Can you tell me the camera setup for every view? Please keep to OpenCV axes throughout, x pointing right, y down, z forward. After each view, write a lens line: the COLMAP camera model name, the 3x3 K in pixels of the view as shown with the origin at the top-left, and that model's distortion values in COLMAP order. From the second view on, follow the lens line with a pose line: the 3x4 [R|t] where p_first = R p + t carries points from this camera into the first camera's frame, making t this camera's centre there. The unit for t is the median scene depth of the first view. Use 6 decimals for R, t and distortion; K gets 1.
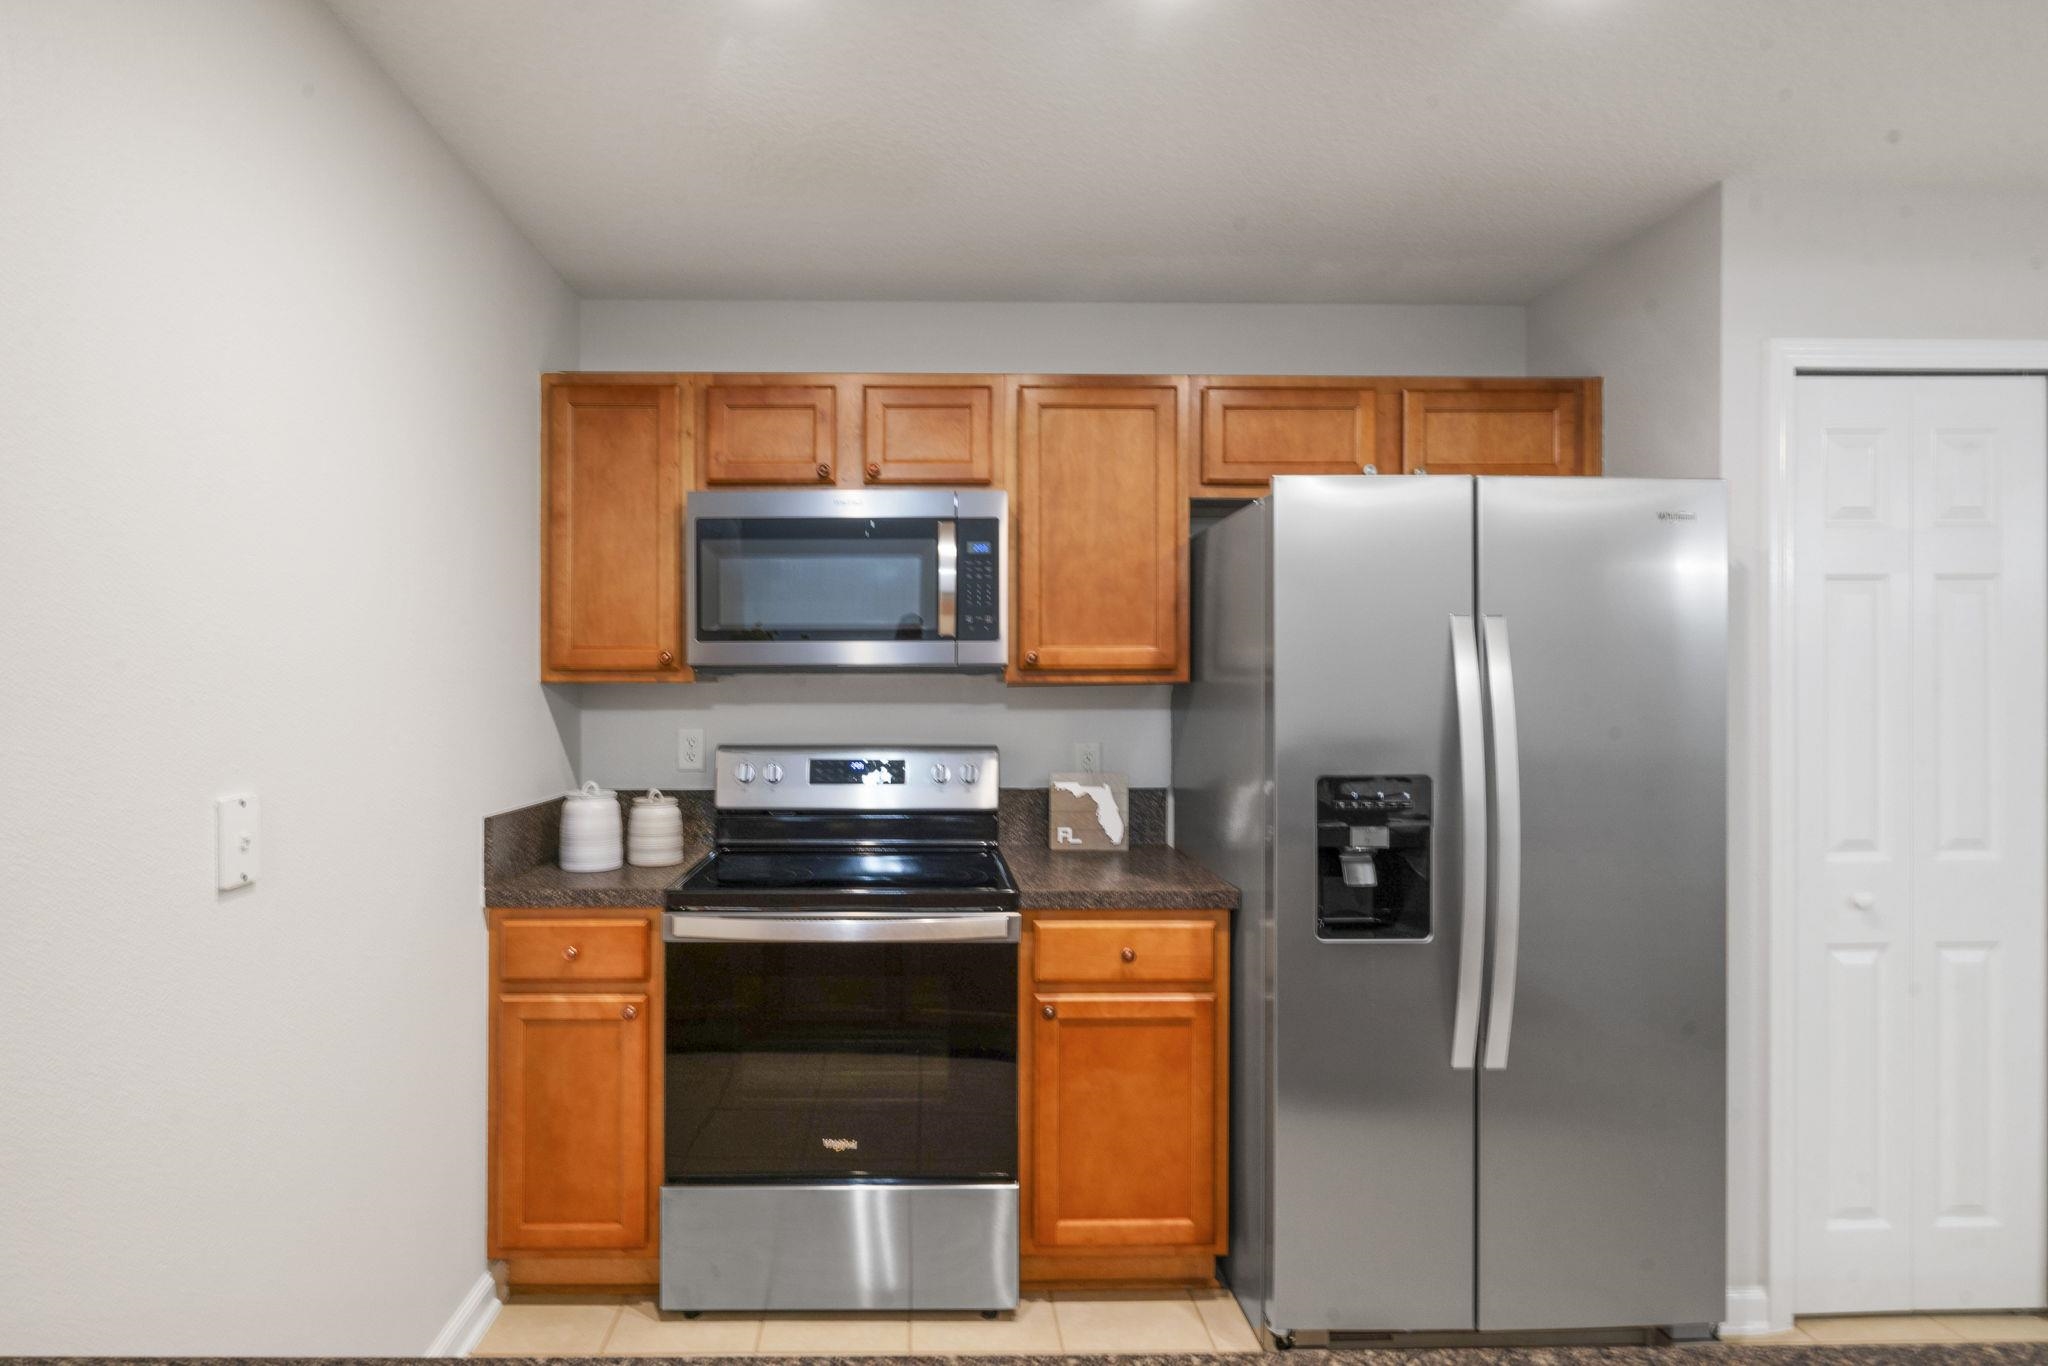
lens RADIAL K [[935.2, 0, 1015.5], [0, 935.2, 660.3], [0, 0, 1]] dist [-0.005041, 0.000096]
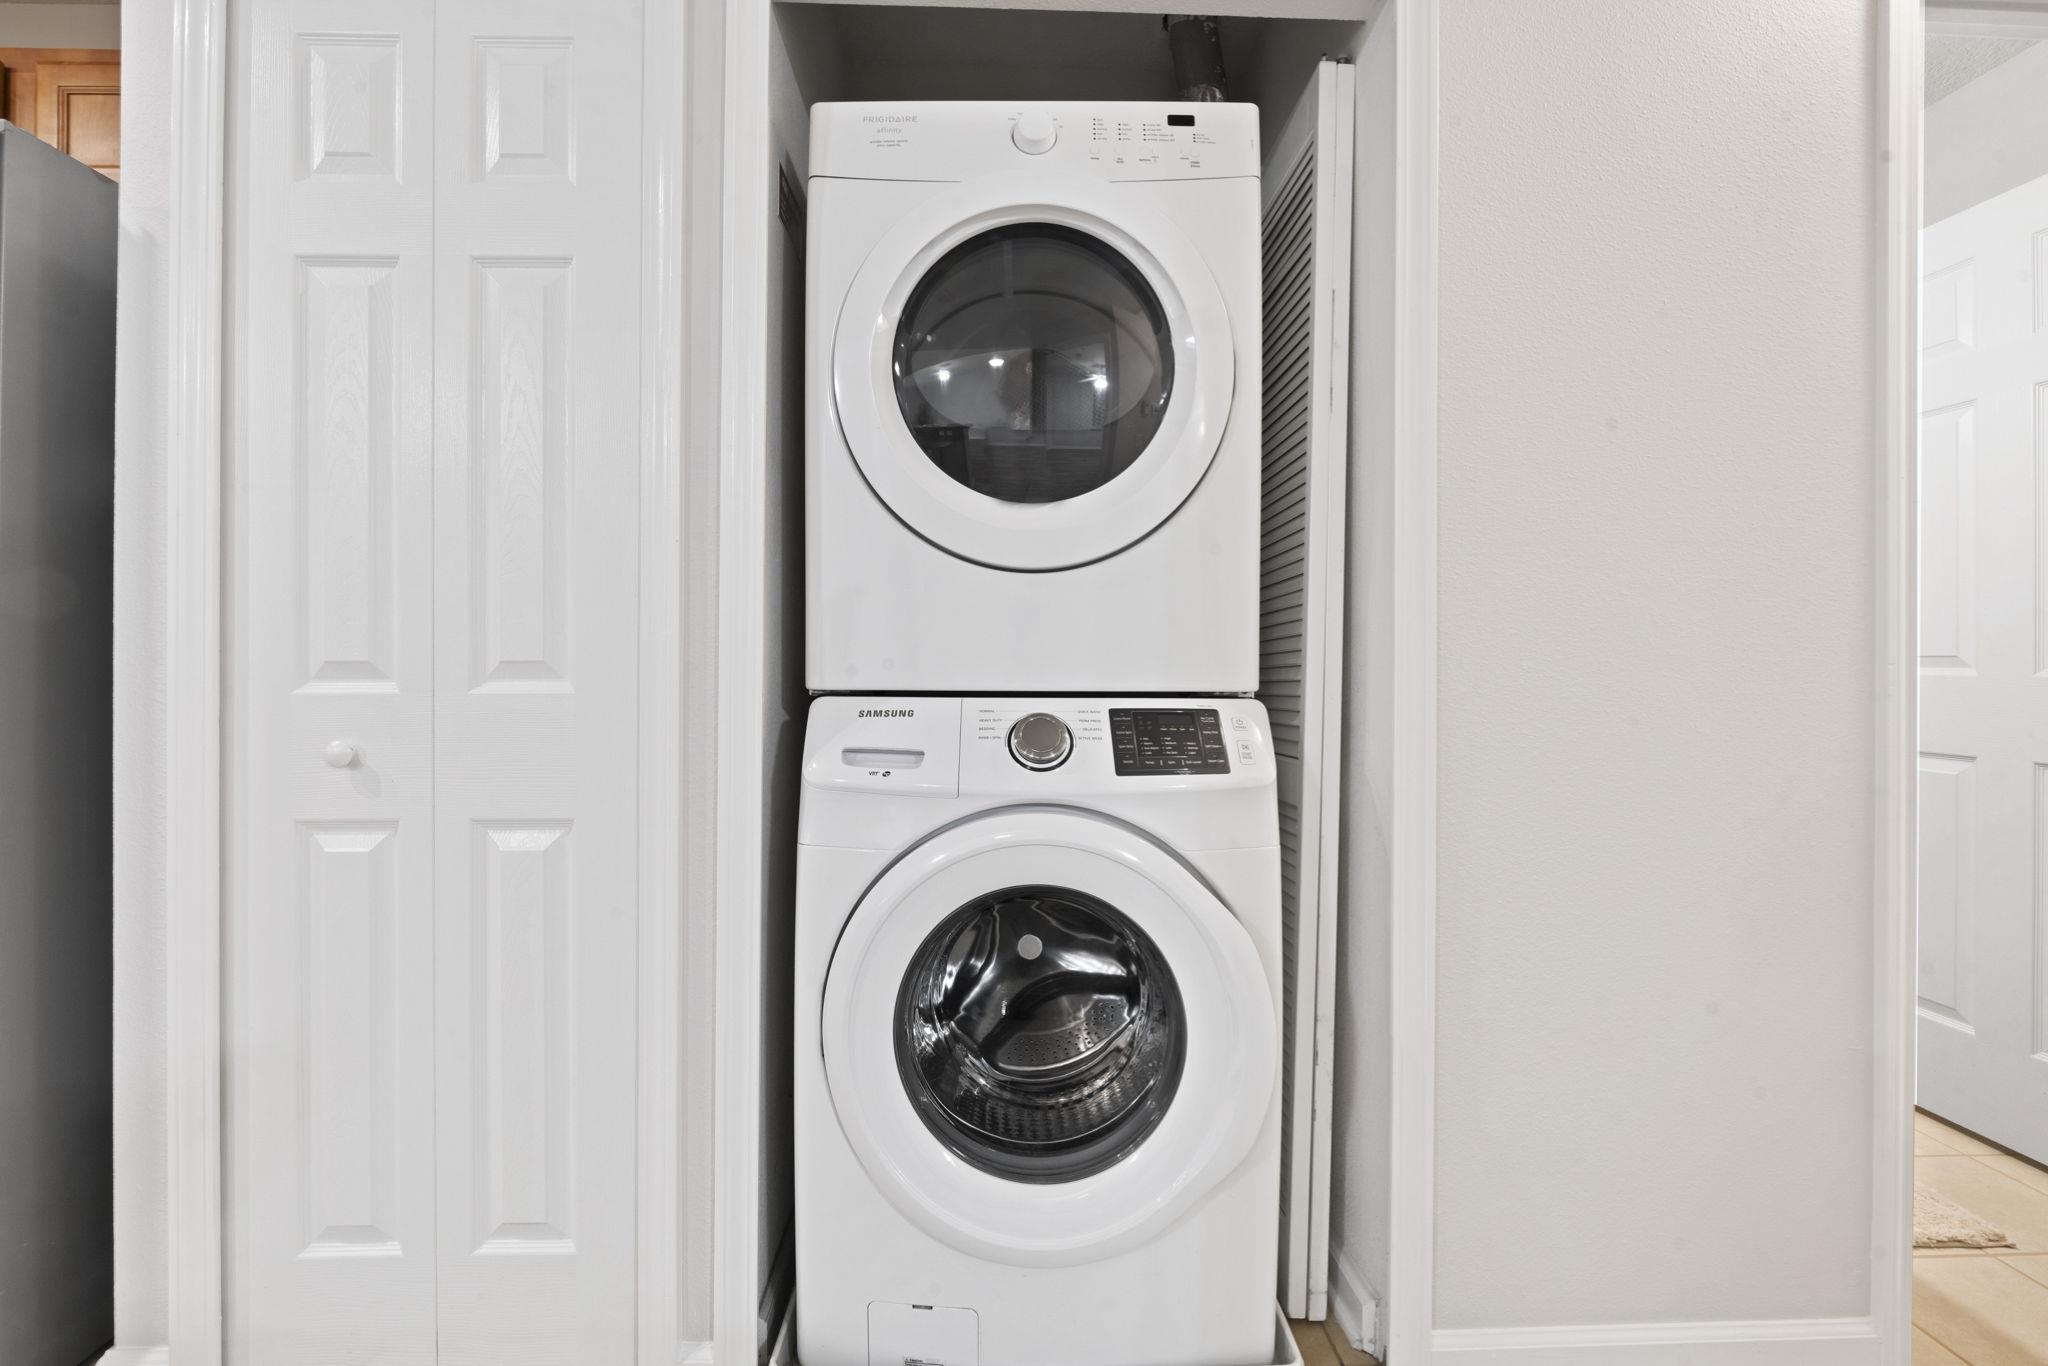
lens RADIAL K [[935.2, 0, 1015.5], [0, 935.2, 660.3], [0, 0, 1]] dist [-0.005041, 0.000096]
pose [[0.999885, 0.002871, 0.014885, 1.356841], [-0.003053, 0.999921, 0.012220, 0.182525], [-0.014849, -0.012264, 0.999815, 0.340634]]
